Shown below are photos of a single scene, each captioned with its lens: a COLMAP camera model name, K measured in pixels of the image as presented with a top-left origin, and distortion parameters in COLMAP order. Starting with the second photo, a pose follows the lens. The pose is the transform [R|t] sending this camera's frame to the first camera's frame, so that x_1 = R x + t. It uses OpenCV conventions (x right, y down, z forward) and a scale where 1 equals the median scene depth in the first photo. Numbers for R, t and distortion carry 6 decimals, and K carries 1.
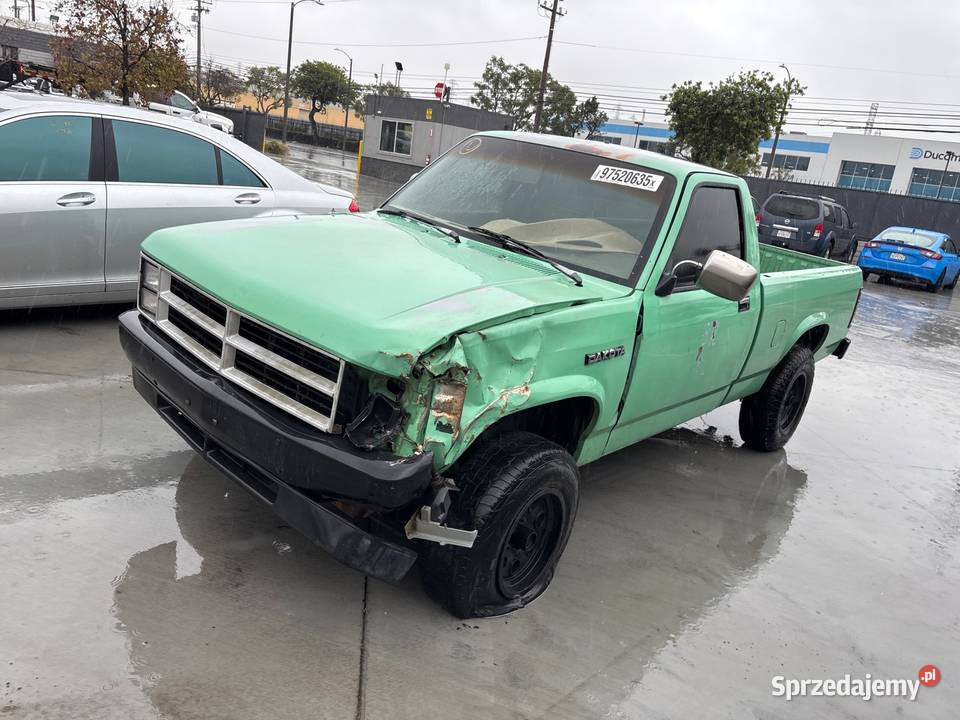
lens RADIAL K [[721.1, 0, 484.5], [0, 721.1, 355.7], [0, 0, 1]] dist [0.022270, -0.008092]
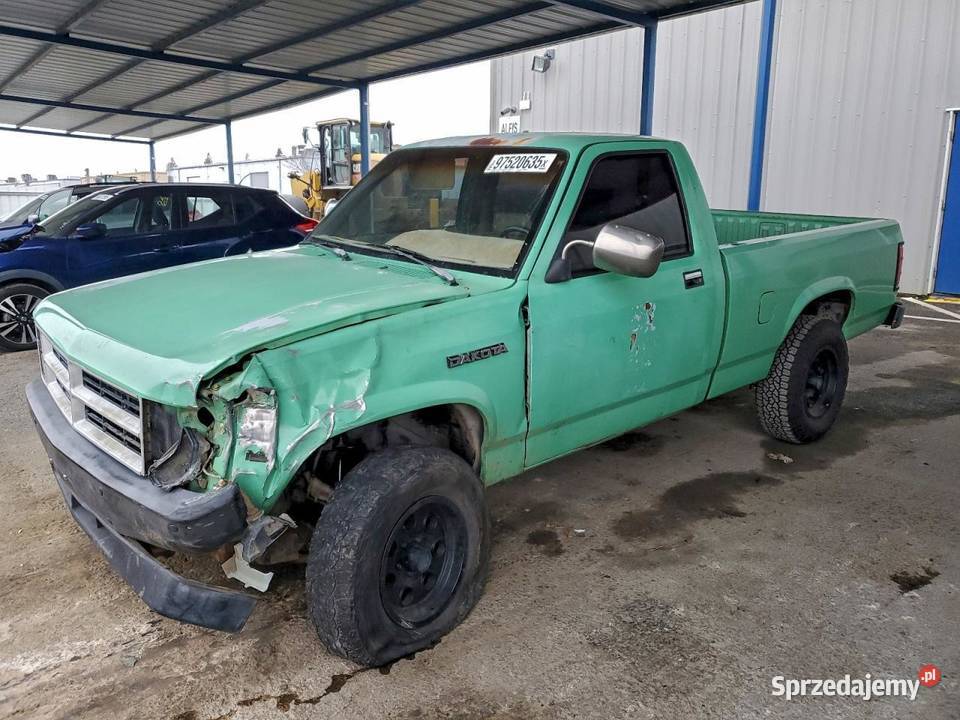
lens RADIAL K [[721.1, 0, 484.5], [0, 721.1, 355.7], [0, 0, 1]] dist [0.022270, -0.008092]
pose [[0.973737, -0.136771, -0.182018, 0.333731], [0.127245, 0.989864, -0.063076, 0.055179], [0.188800, 0.038259, 0.981270, 0.119501]]
